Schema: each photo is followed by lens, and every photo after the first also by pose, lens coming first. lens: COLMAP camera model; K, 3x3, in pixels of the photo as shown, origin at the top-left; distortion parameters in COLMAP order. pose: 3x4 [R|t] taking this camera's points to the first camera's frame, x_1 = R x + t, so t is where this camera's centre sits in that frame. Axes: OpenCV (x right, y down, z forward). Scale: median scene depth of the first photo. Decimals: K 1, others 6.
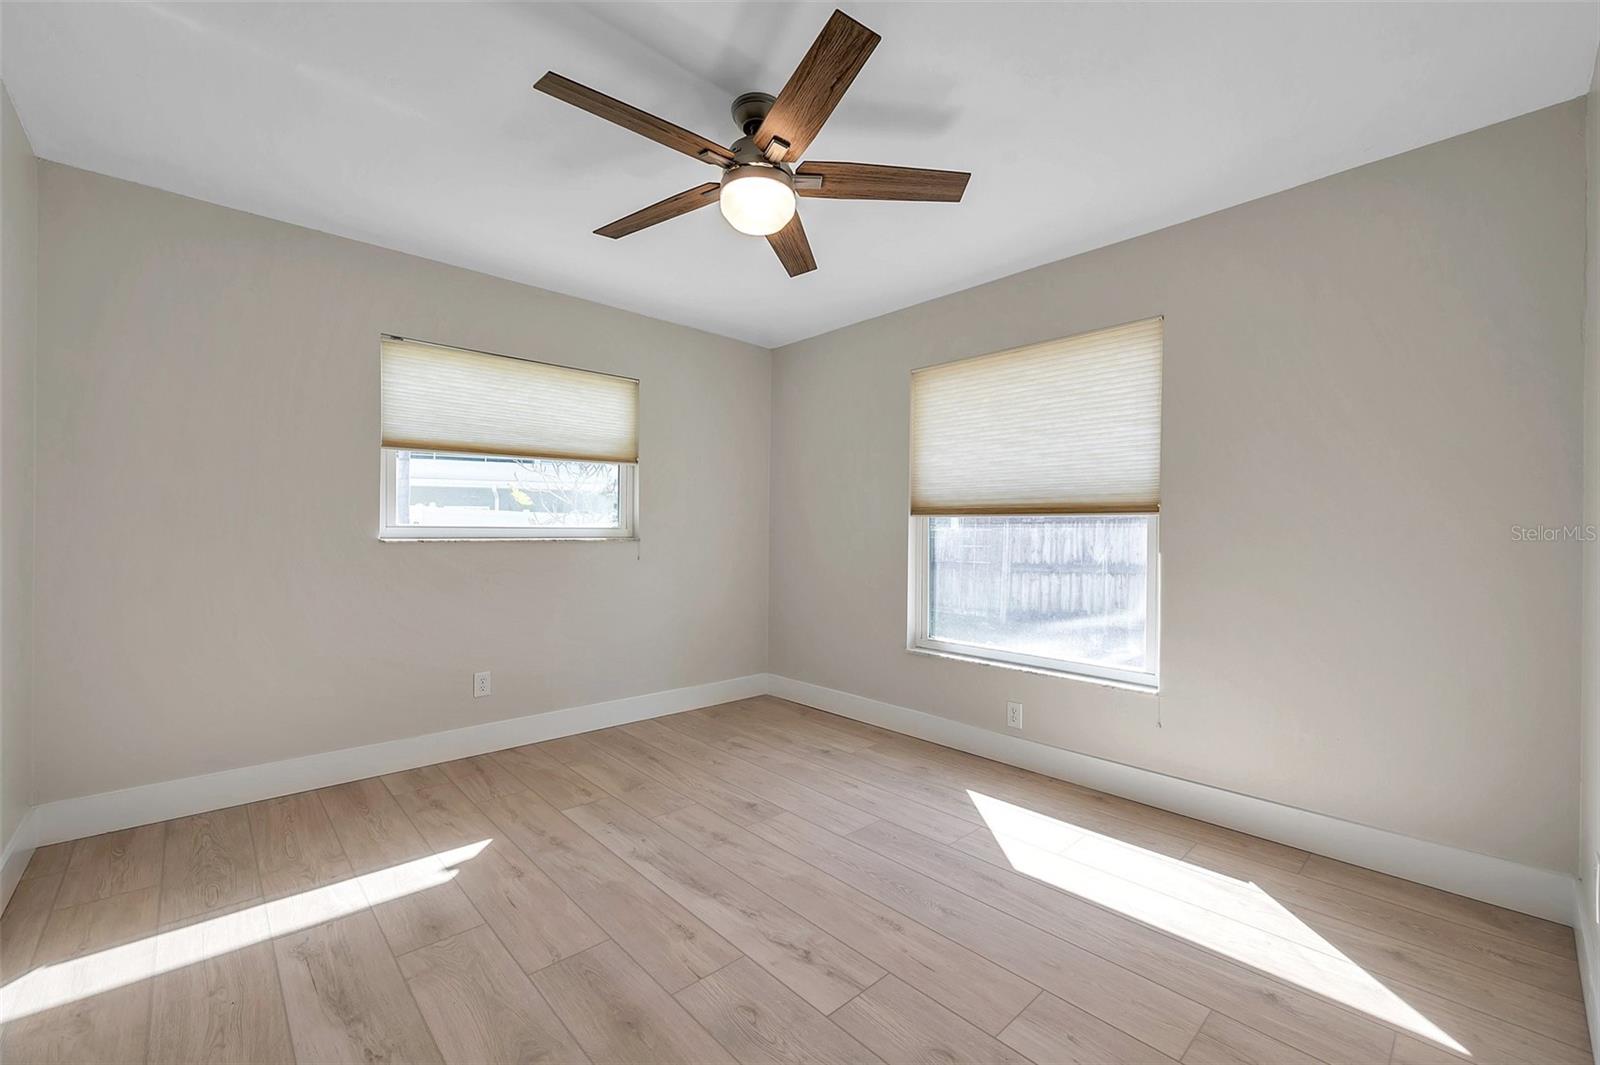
lens RADIAL K [[641.3, 0, 790.6], [0, 641.3, 533.4], [0, 0, 1]] dist [-0.001639, -0.000669]
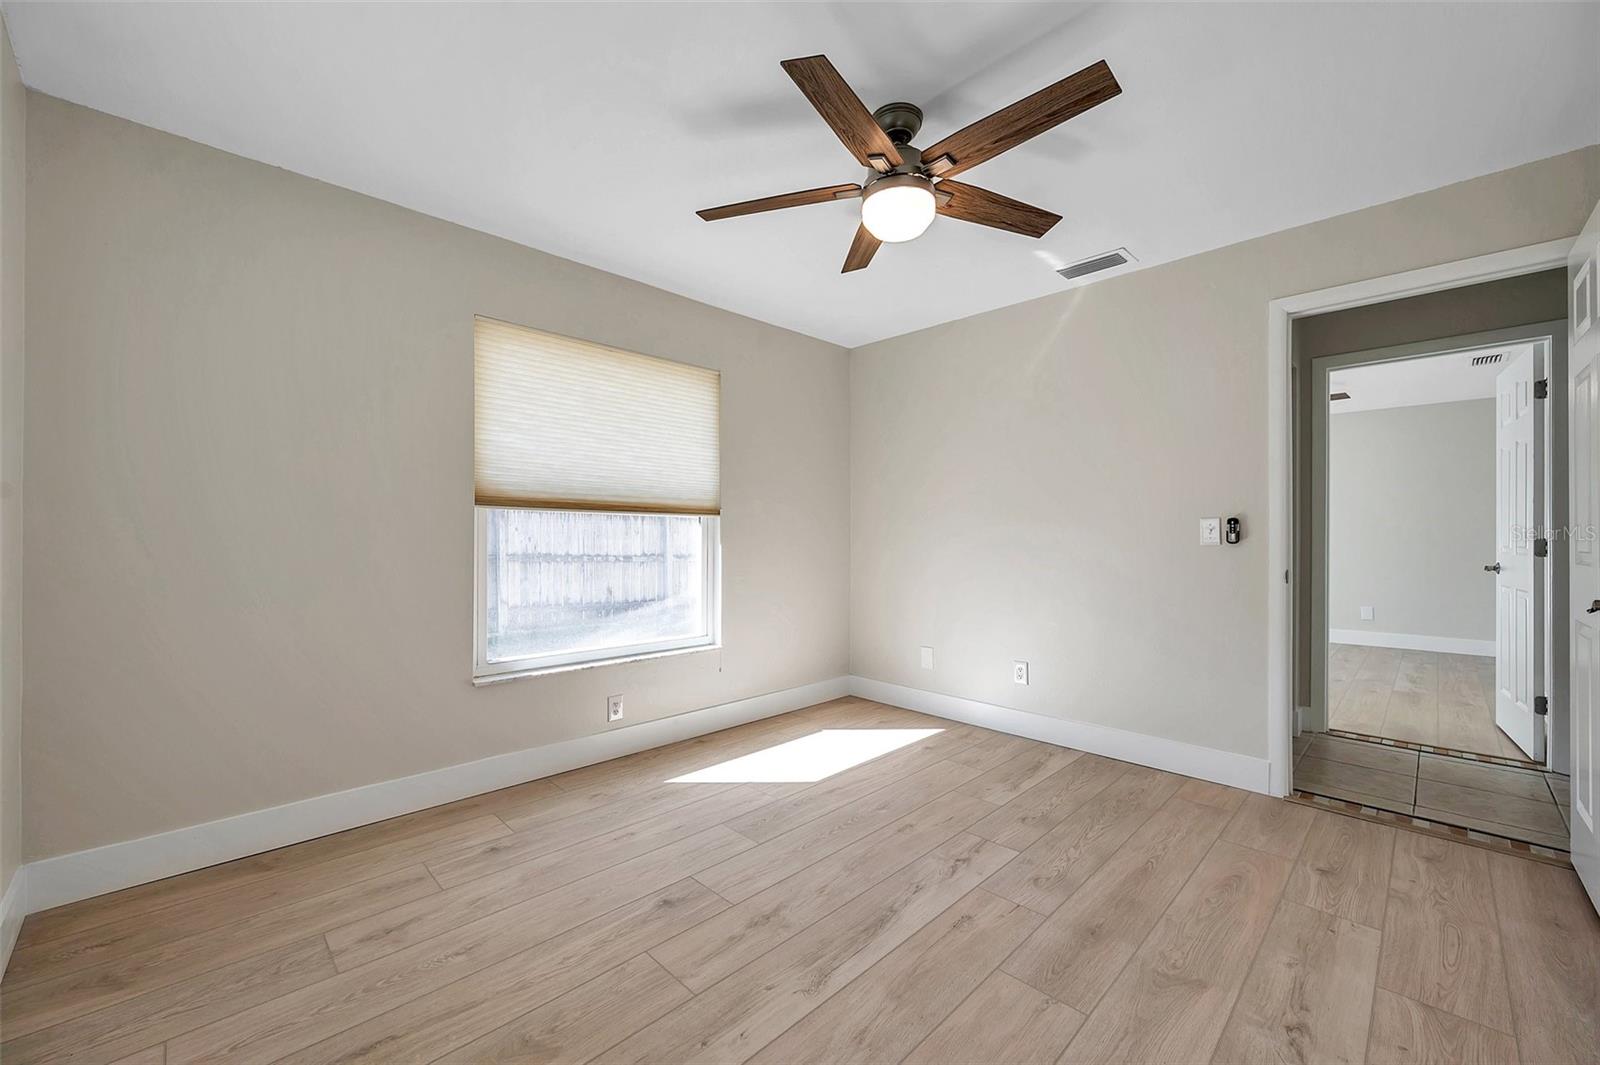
lens RADIAL K [[641.3, 0, 790.6], [0, 641.3, 533.4], [0, 0, 1]] dist [-0.001639, -0.000669]
pose [[-0.030133, -0.005094, 0.999533, -0.776739], [-0.002712, 0.999984, 0.005015, -0.000742], [-0.999542, -0.002560, -0.030146, 0.864158]]
